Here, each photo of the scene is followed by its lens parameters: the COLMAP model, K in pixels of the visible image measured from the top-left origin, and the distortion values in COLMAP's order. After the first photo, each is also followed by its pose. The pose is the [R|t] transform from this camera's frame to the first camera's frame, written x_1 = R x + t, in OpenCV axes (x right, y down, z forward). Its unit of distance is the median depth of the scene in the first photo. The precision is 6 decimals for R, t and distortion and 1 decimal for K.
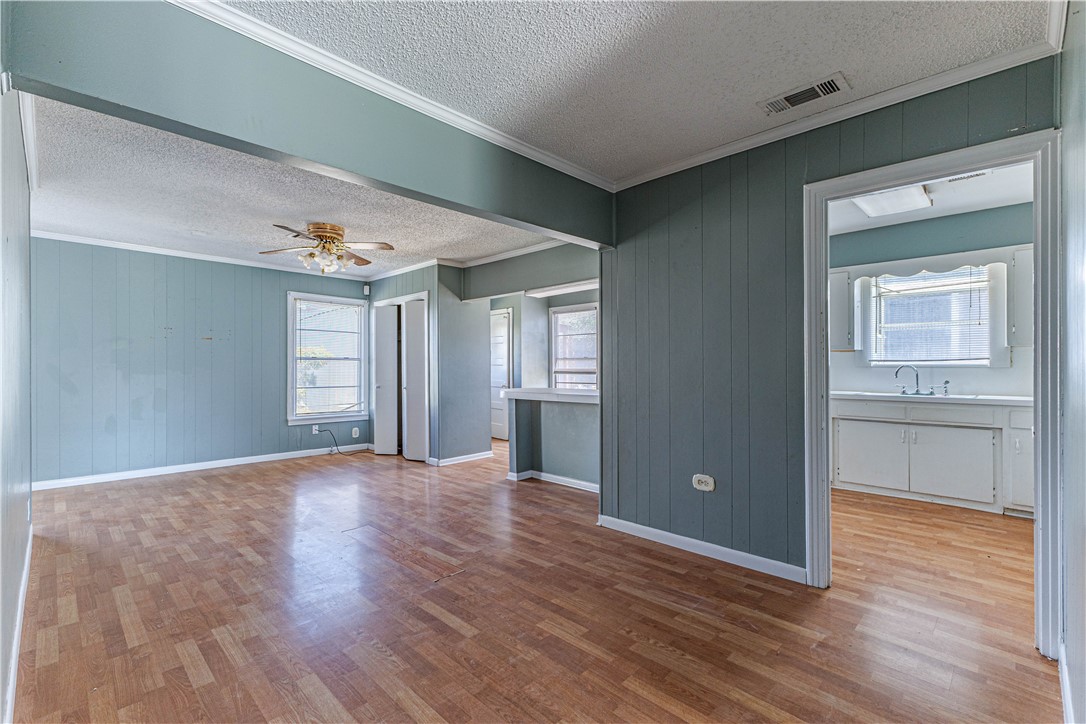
lens RADIAL K [[470.5, 0, 537.1], [0, 470.5, 360.7], [0, 0, 1]] dist [0.001567, -0.000039]
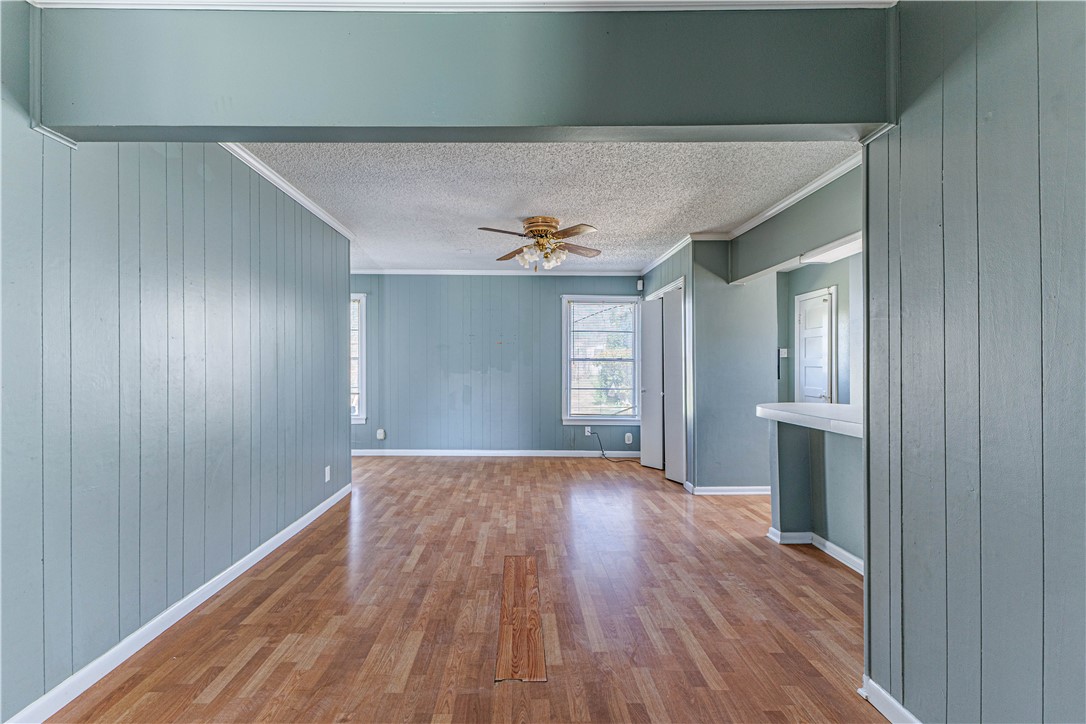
lens RADIAL K [[453.3, 0, 543.0], [0, 453.3, 362.0], [0, 0, 1]] dist [0.006131, 0.000411]
pose [[0.712128, -0.001161, -0.702049, 0.158813], [0.004877, 0.999983, 0.003292, -0.003879], [0.702033, -0.005768, 0.712121, 0.292093]]
